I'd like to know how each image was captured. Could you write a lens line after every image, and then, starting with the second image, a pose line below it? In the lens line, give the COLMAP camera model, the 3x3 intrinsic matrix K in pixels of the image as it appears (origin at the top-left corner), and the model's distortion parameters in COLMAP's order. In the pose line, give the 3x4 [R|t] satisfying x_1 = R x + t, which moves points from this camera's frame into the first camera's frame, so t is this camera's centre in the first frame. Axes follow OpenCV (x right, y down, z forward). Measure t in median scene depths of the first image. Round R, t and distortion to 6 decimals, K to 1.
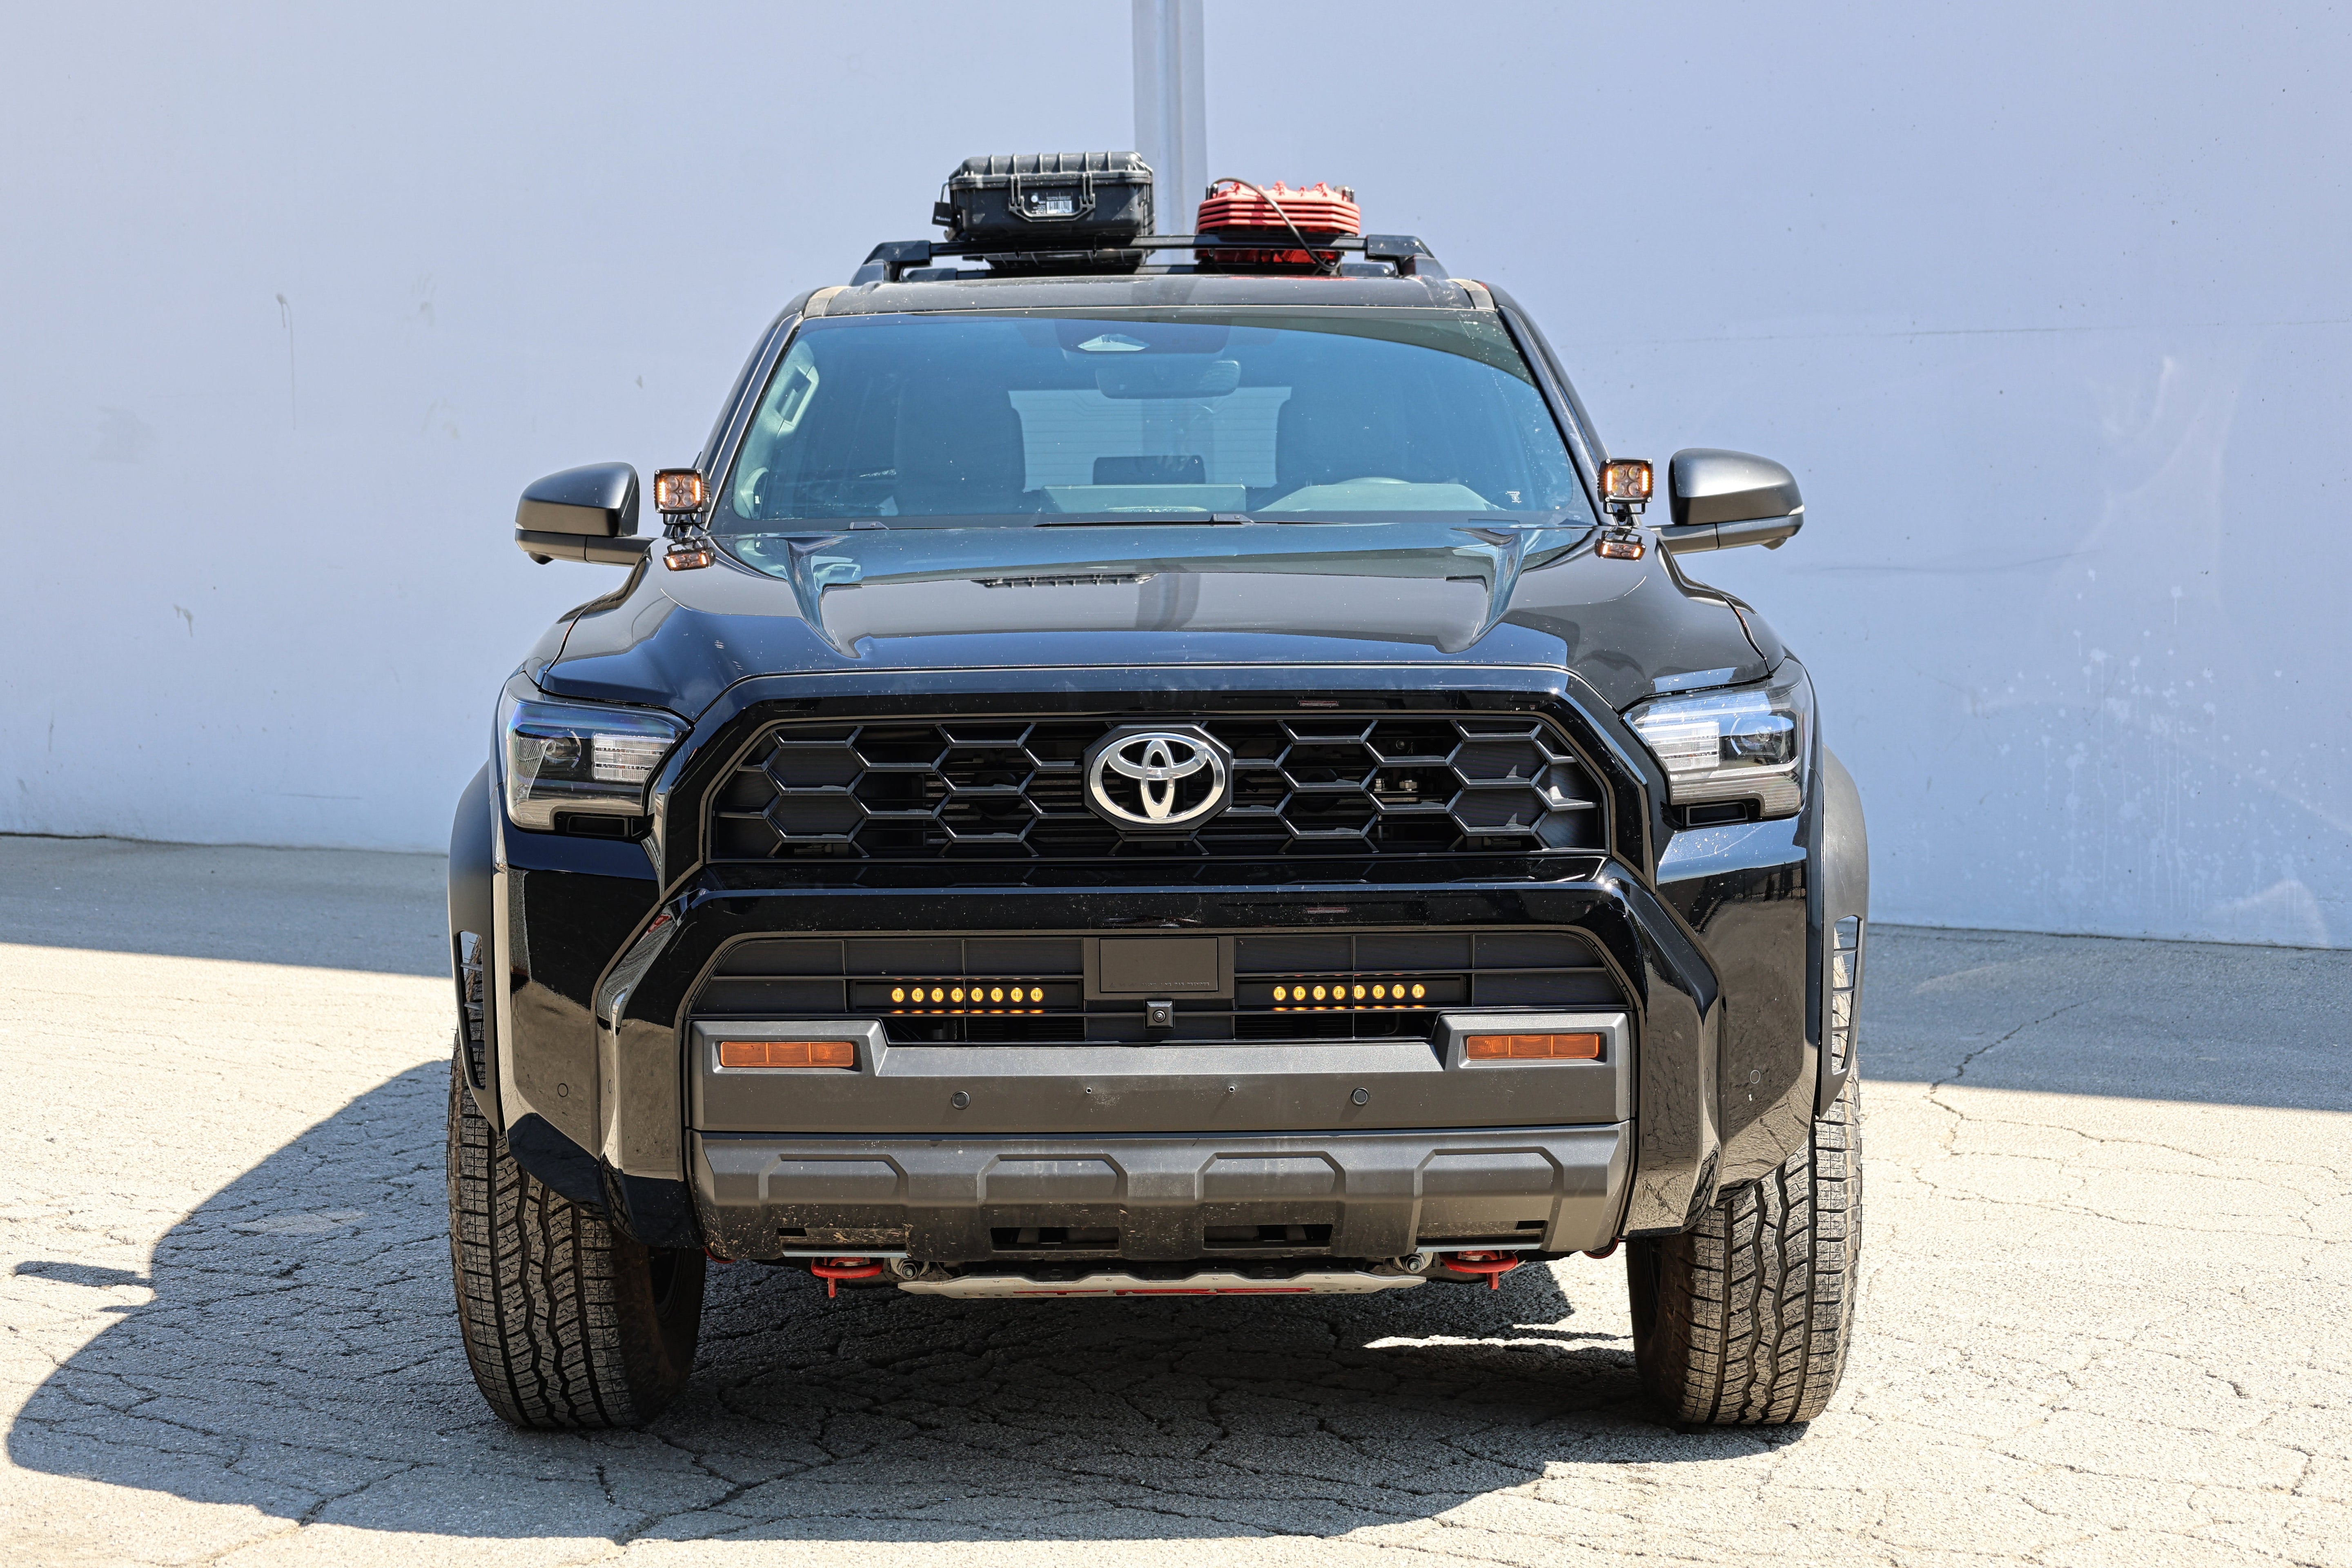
lens RADIAL K [[3767.1, 0, 1142.3], [0, 3767.1, 709.1], [0, 0, 1]] dist [-0.042504, 0.000000]
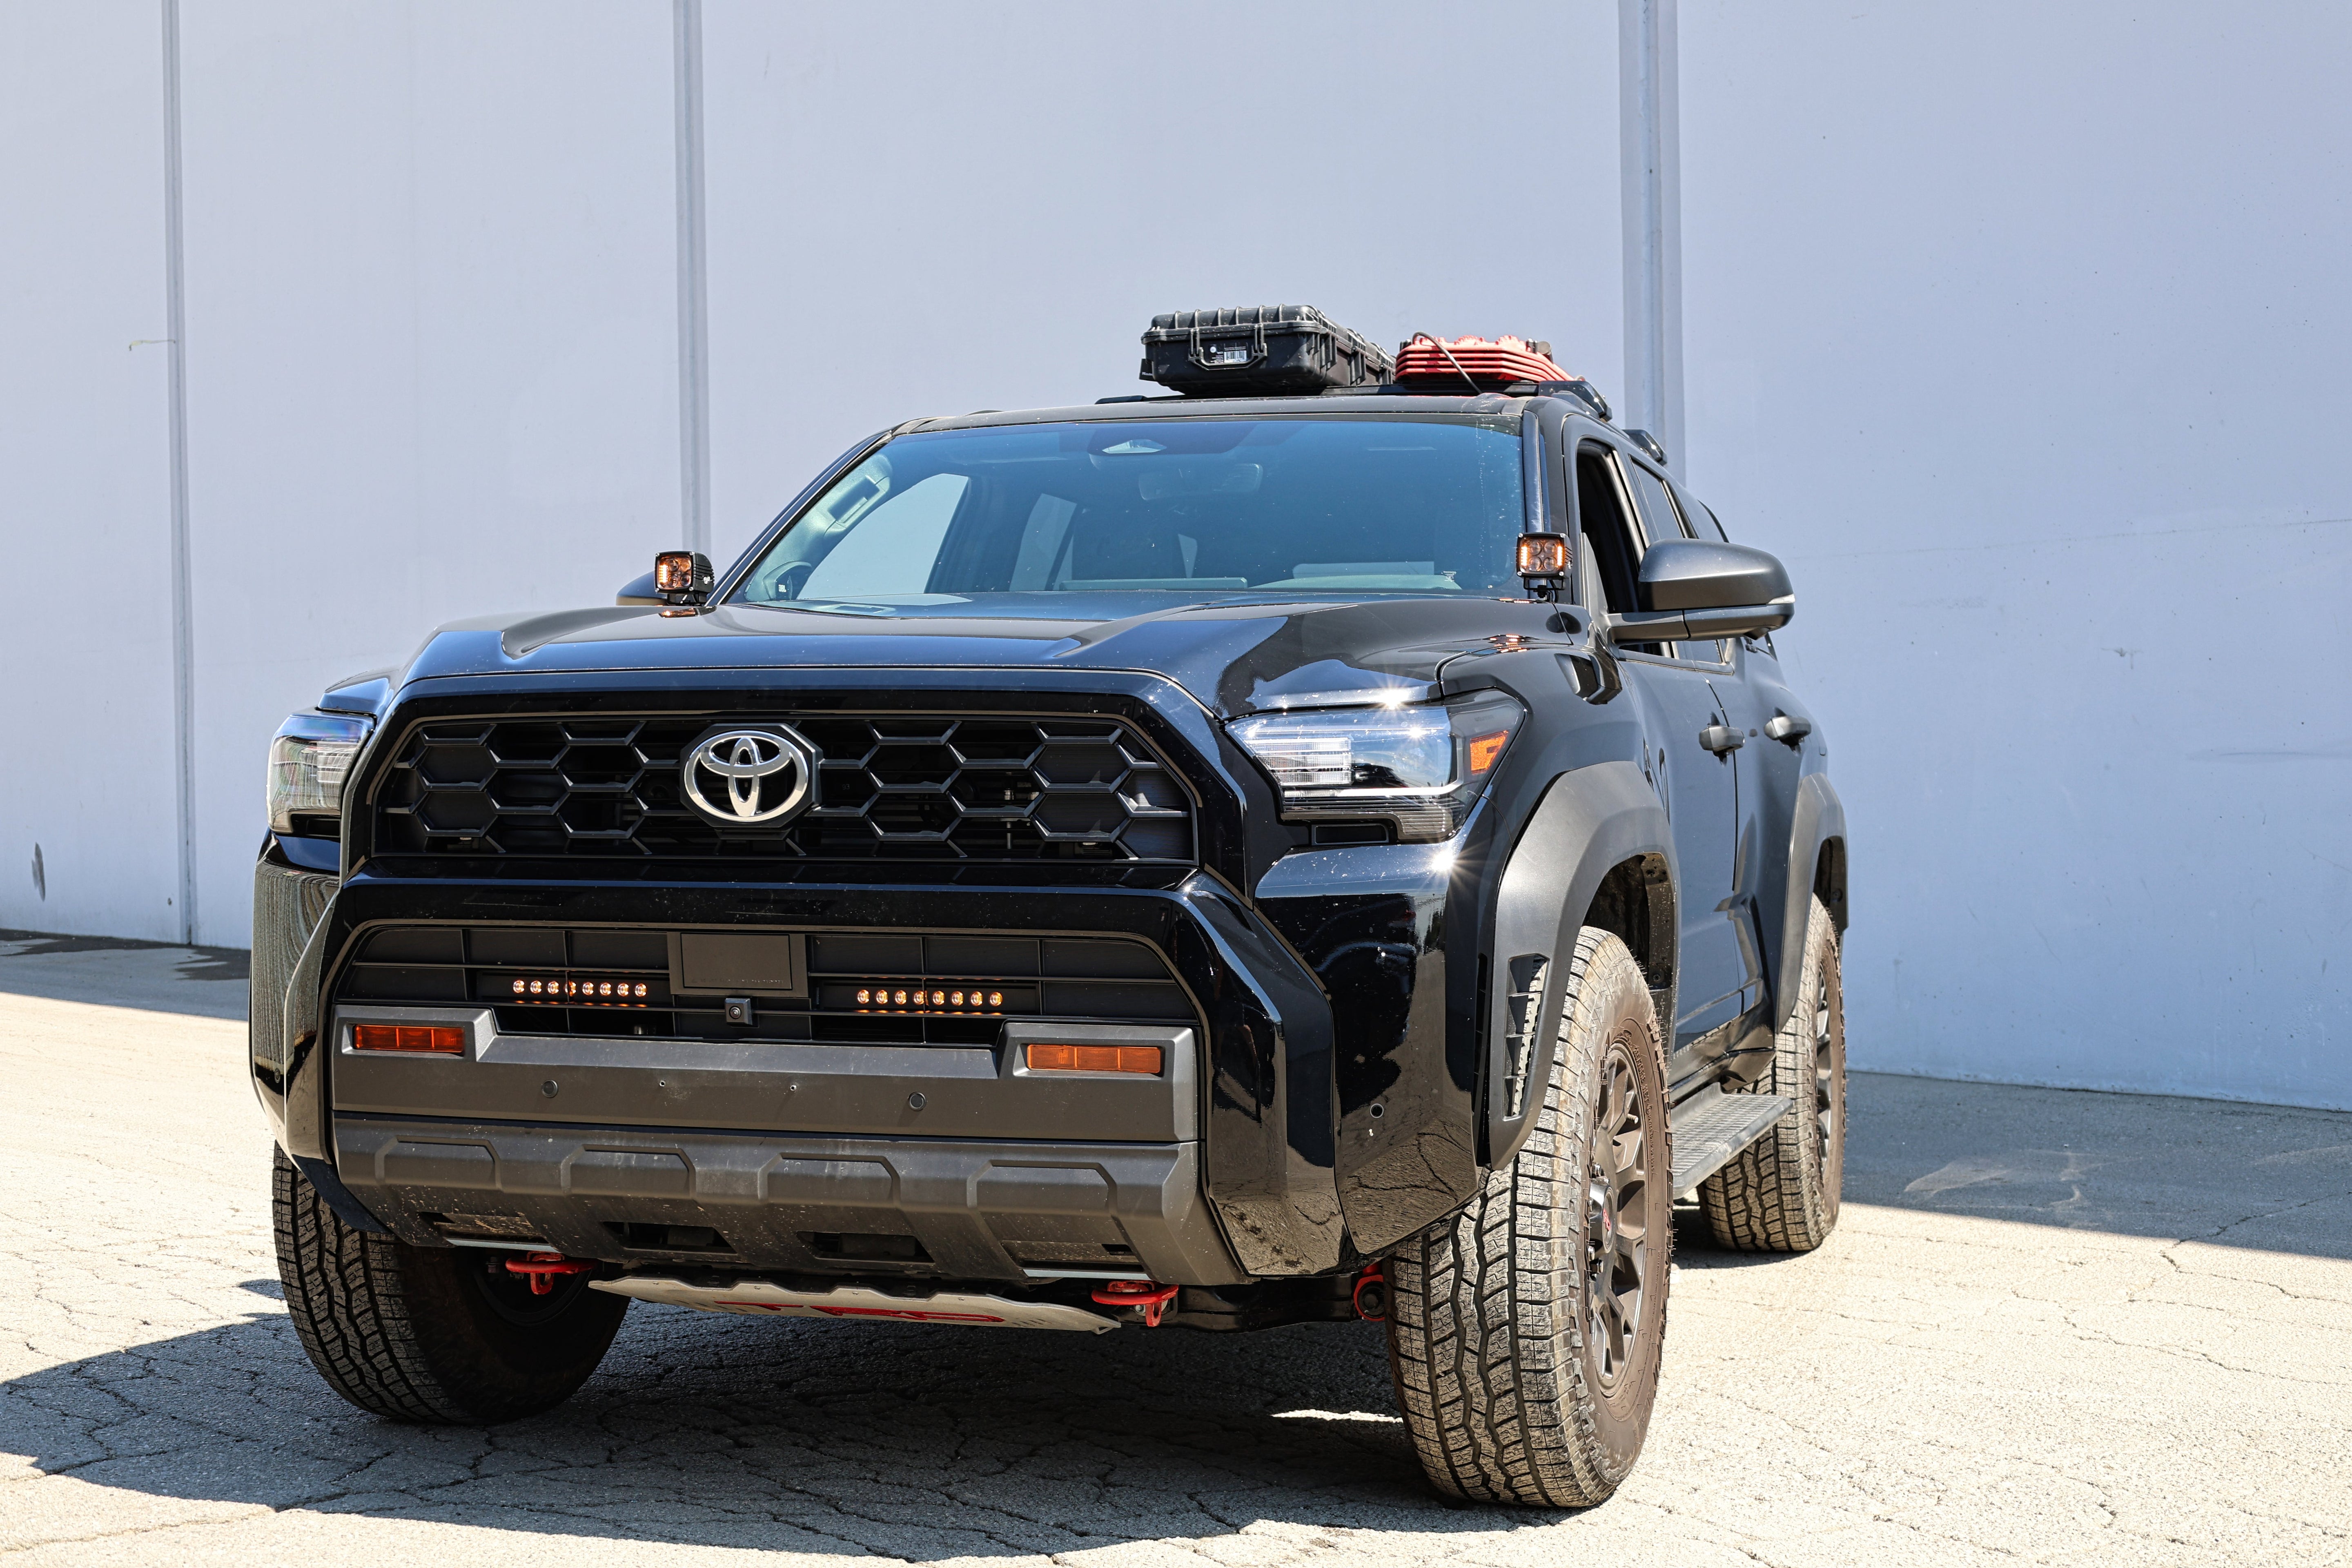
lens RADIAL K [[3143.9, 0, 1186.5], [0, 3143.9, 759.6], [0, 0, 1]] dist [0.009677, 0.000000]
pose [[0.957856, 0.010416, -0.287059, 0.353446], [-0.030406, 0.997404, -0.065269, 0.064389], [0.285634, 0.071246, 0.955687, 0.227178]]
